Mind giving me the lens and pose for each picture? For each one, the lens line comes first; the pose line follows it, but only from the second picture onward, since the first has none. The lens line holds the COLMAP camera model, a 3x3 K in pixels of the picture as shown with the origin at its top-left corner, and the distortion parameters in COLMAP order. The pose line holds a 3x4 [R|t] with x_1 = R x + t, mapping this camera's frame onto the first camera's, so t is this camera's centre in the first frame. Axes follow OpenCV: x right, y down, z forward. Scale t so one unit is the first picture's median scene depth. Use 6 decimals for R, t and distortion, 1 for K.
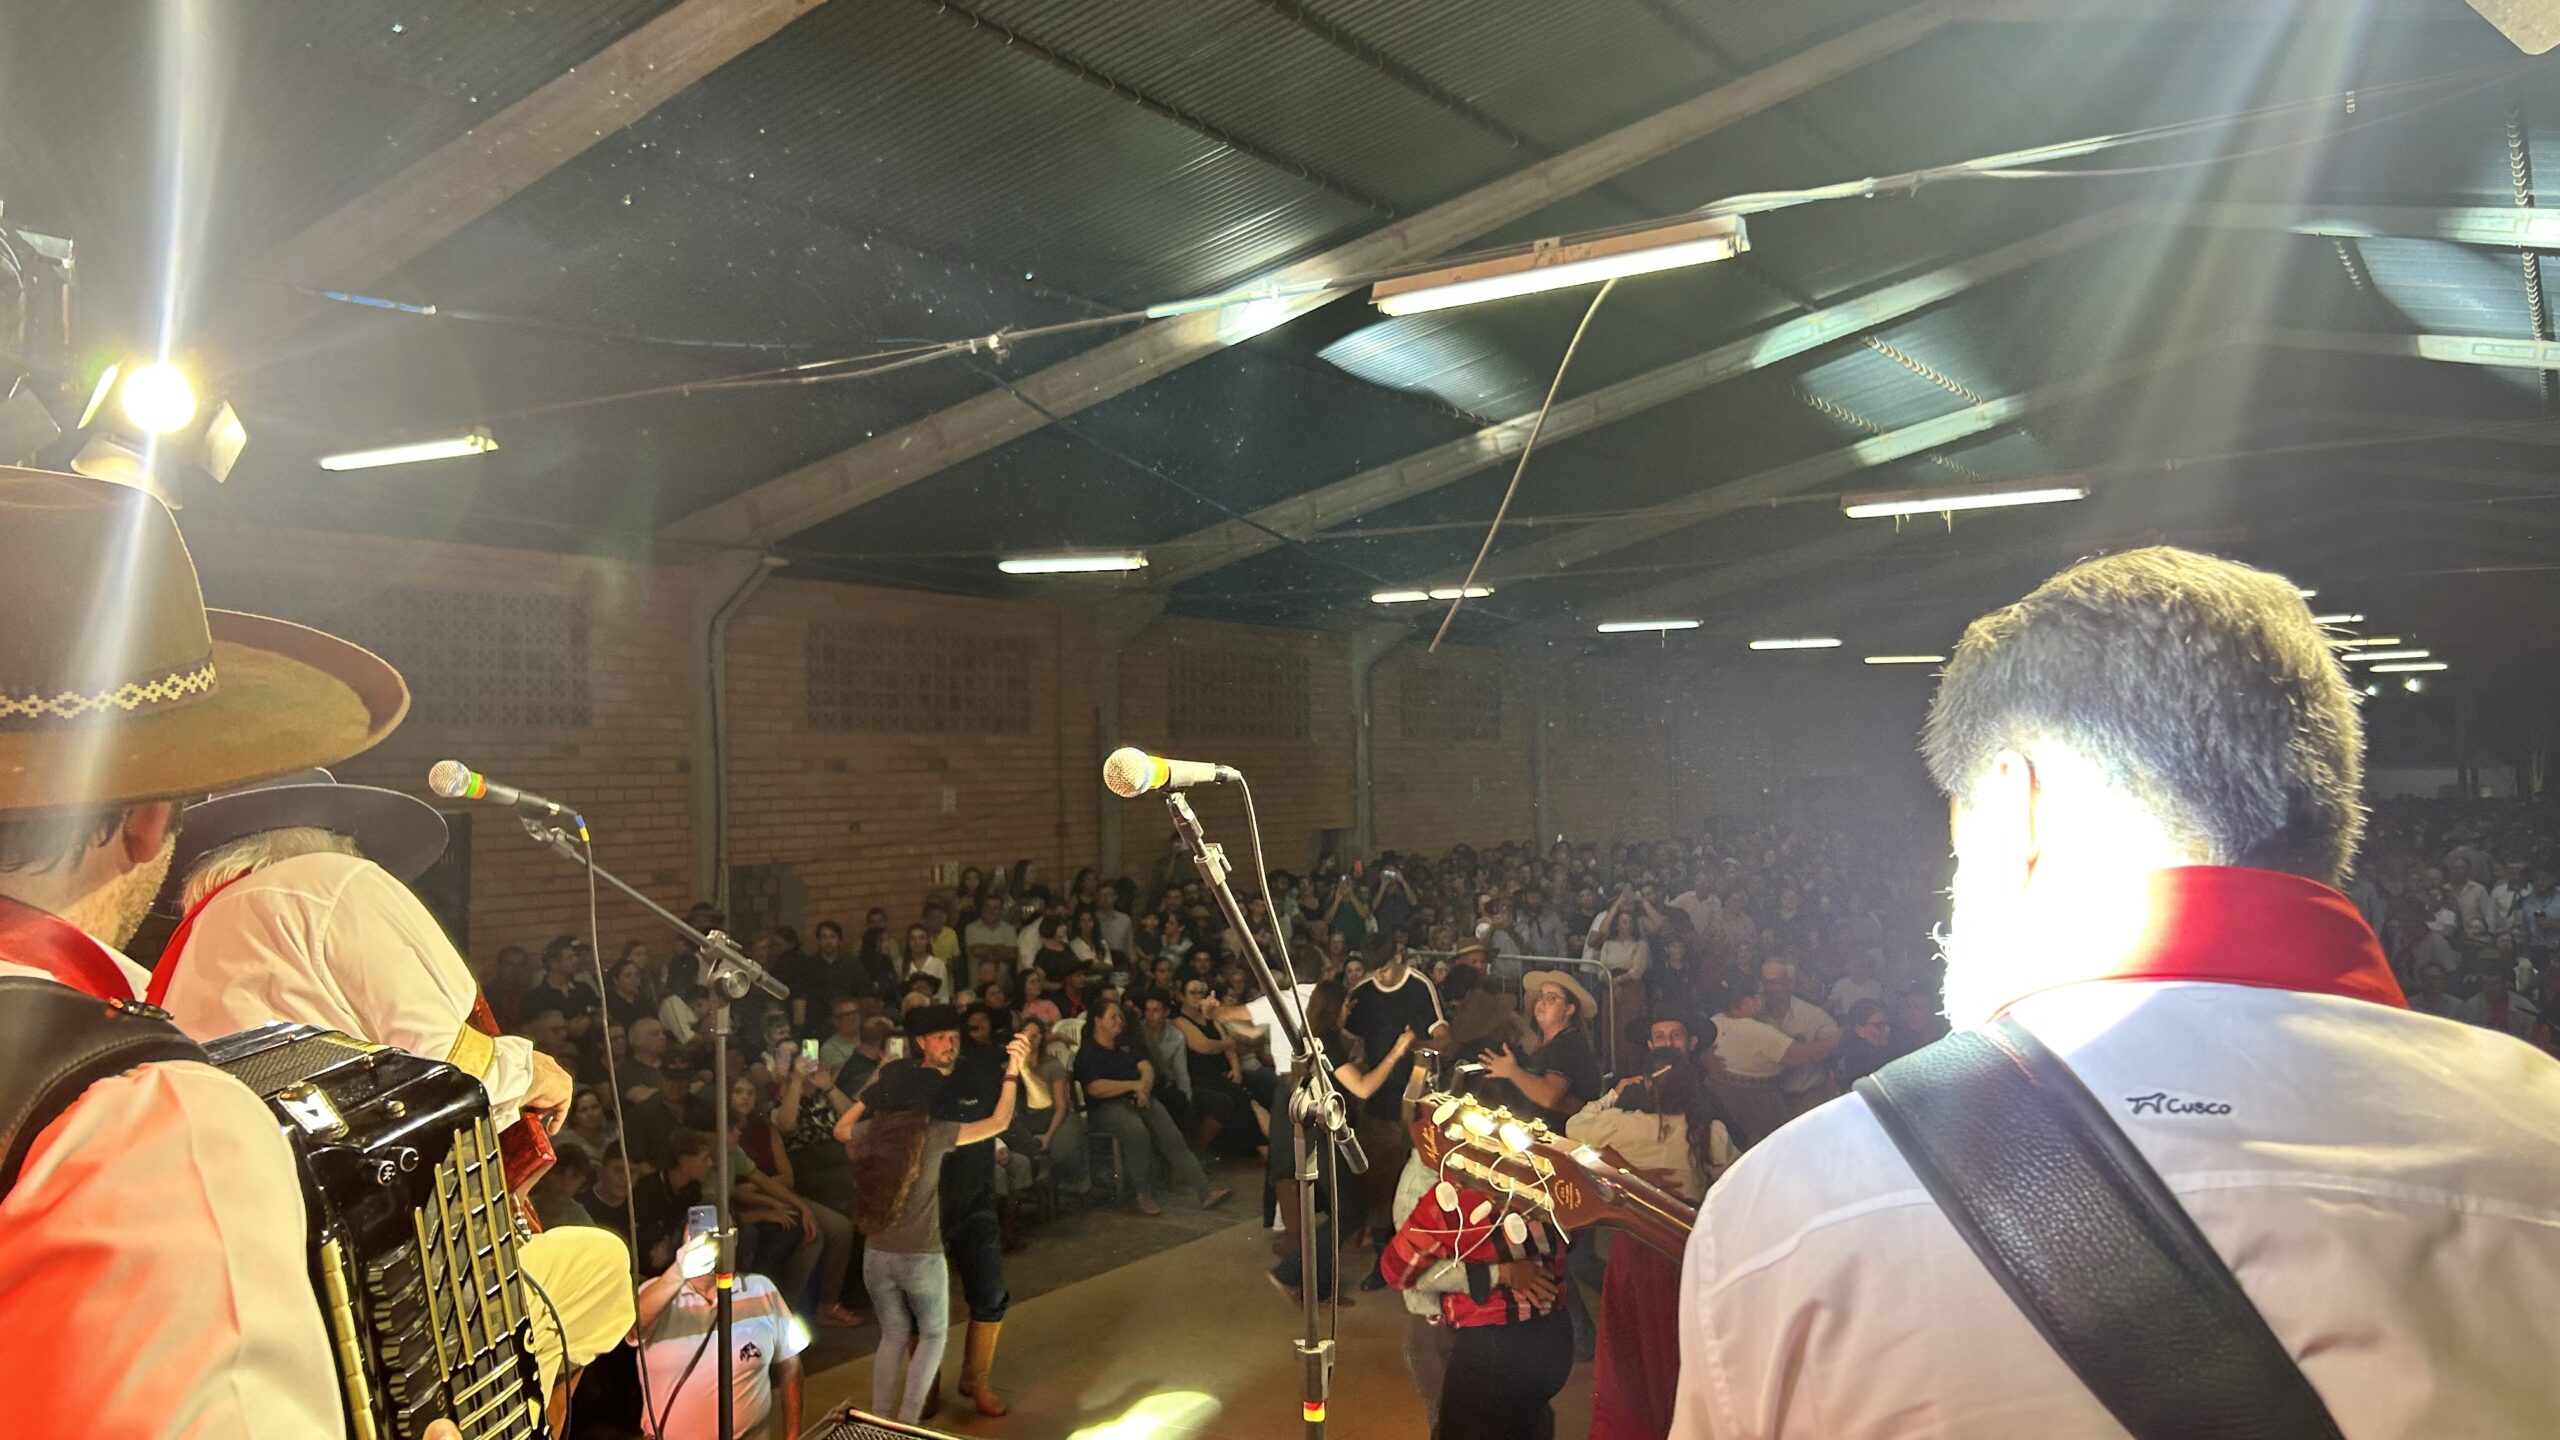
lens RADIAL K [[1931.3, 0, 1287.9], [0, 1931.3, 735.2], [0, 0, 1]] dist [0.052069, -0.066771]
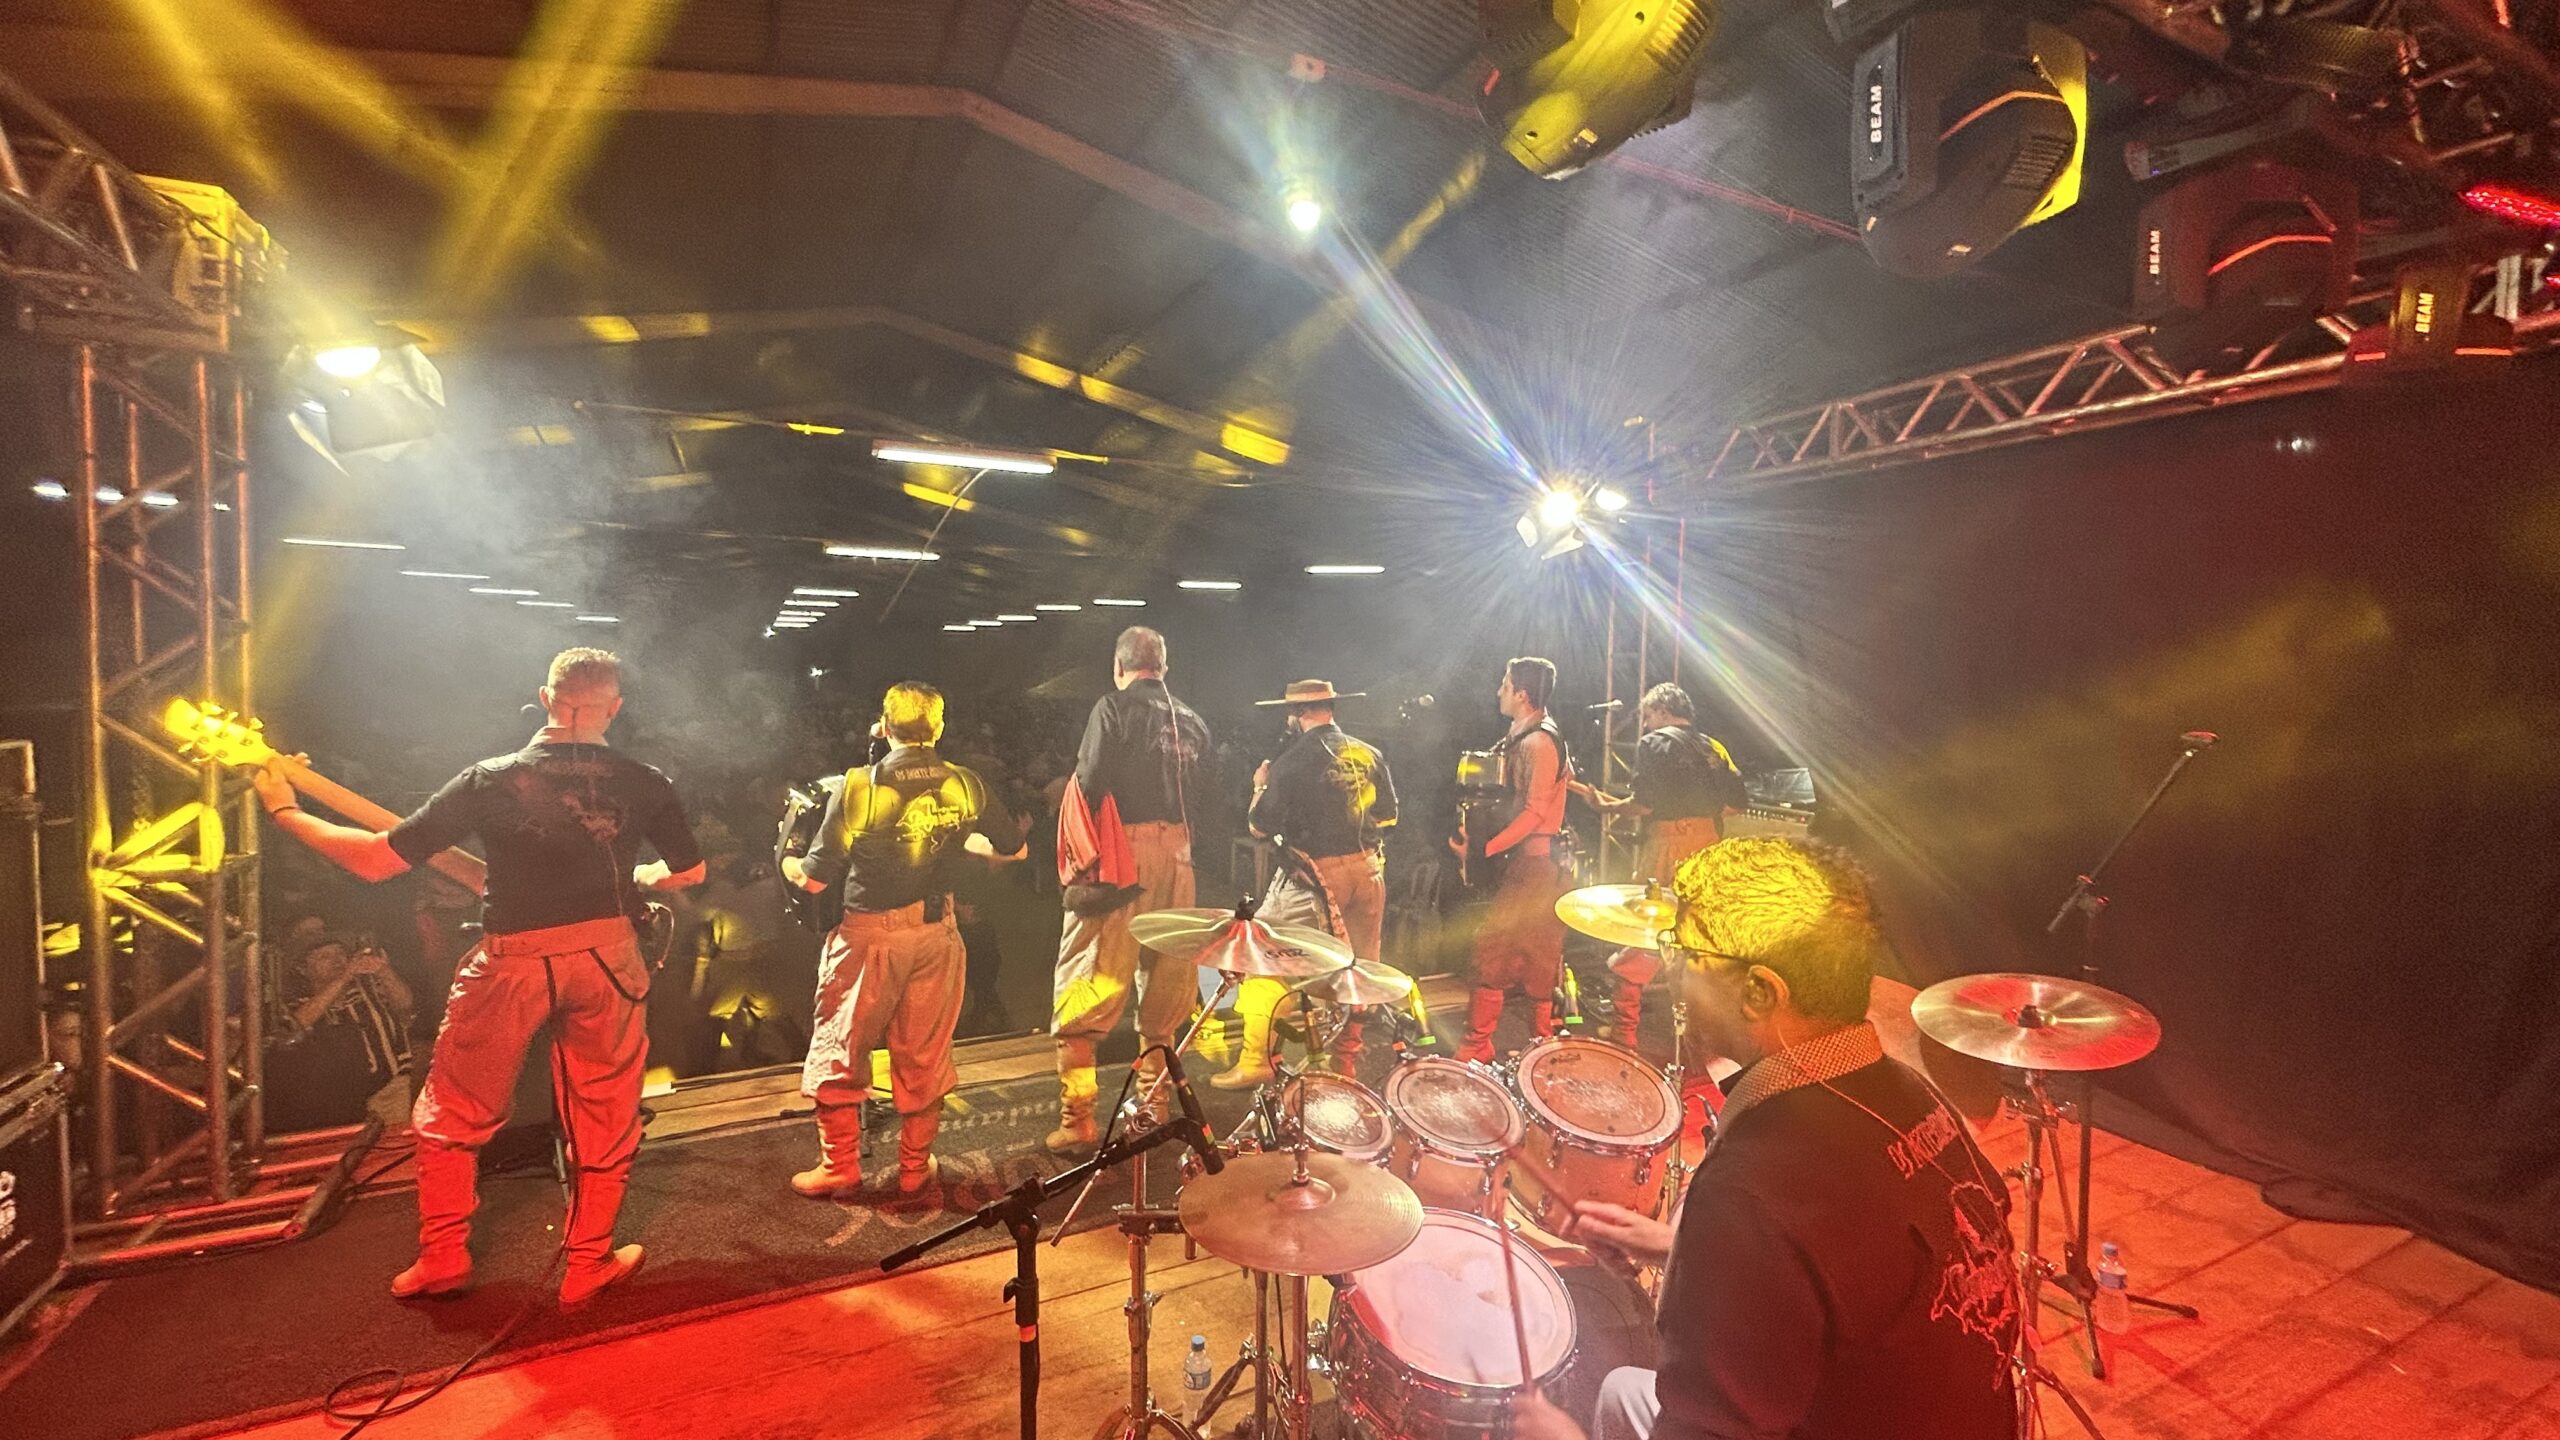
lens RADIAL K [[1037.5, 0, 1272.8], [0, 1037.5, 727.9], [0, 0, 1]] dist [0.009593, -0.004292]
pose [[0.488704, -0.029968, 0.871935, -0.267646], [-0.033305, 0.998041, 0.052969, -0.002479], [-0.871814, -0.054926, 0.486749, 0.036382]]
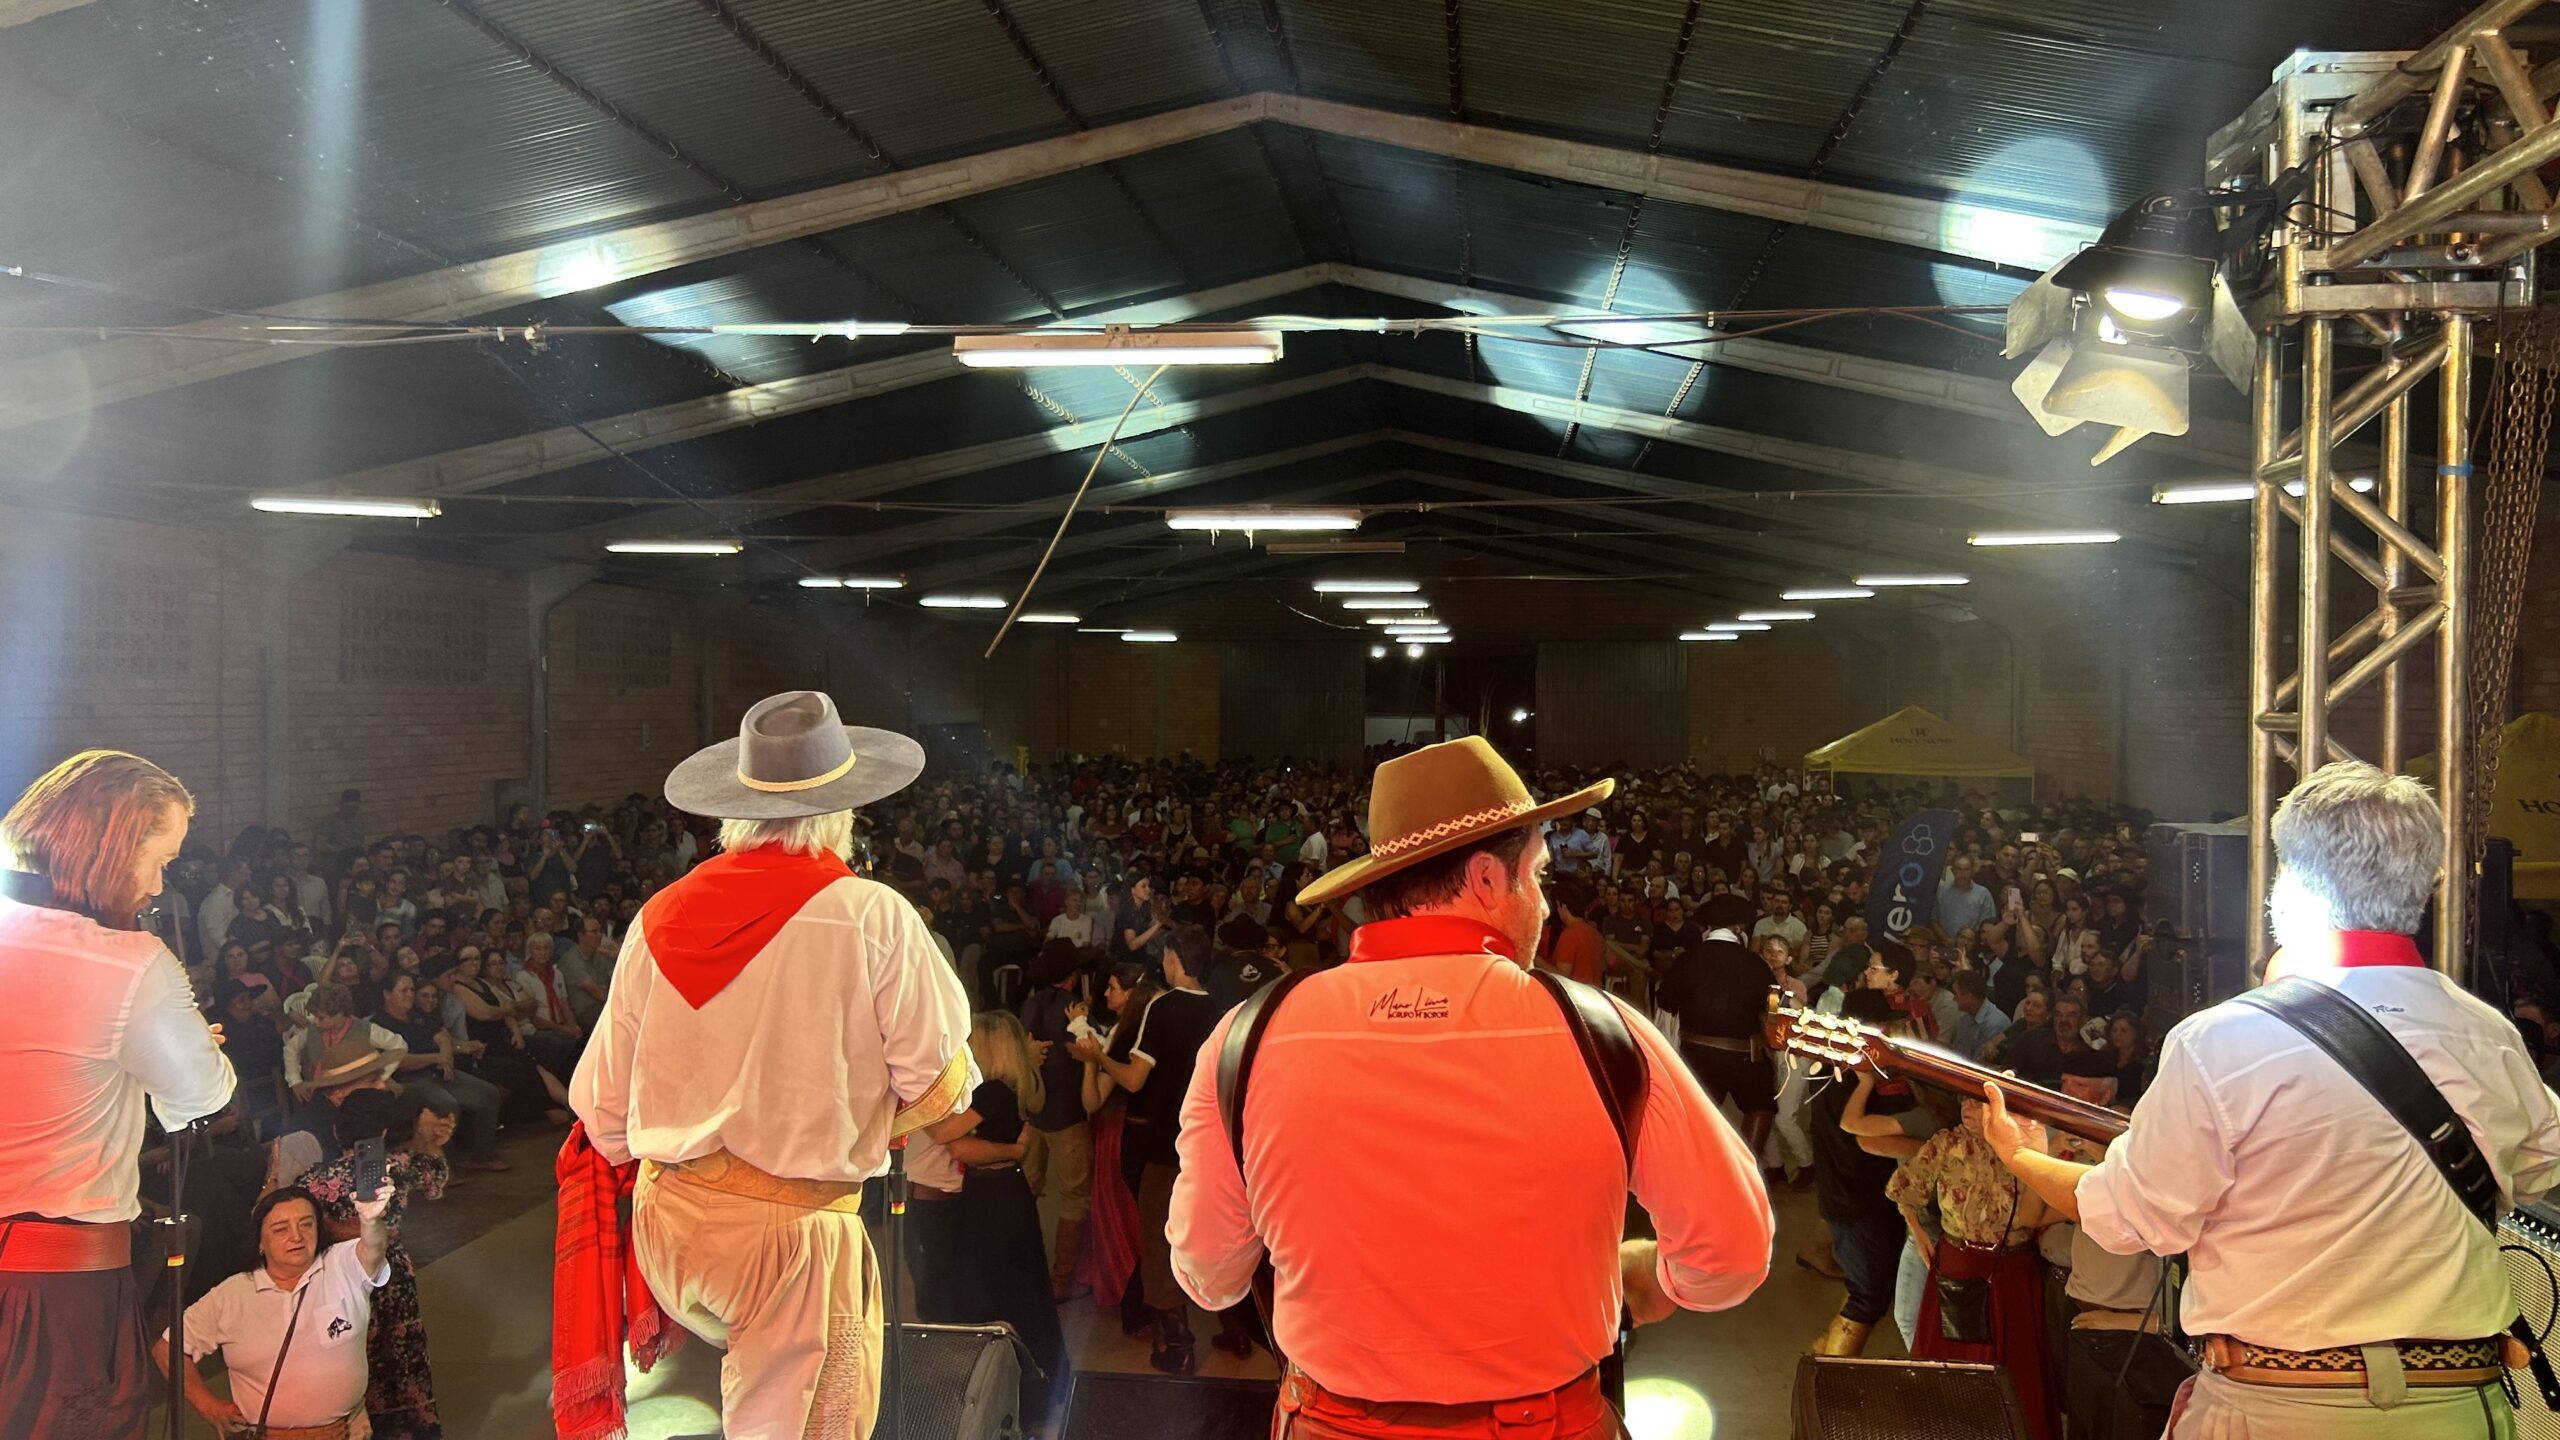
lens RADIAL K [[1931.3, 0, 1309.3], [0, 1931.3, 712.0], [0, 0, 1]] dist [0.052069, -0.066771]
pose [[0.878515, 0.015237, 0.477472, -0.119580], [-0.026097, 0.999529, 0.016119, -0.013718], [-0.477002, -0.026621, 0.878499, -0.042625]]
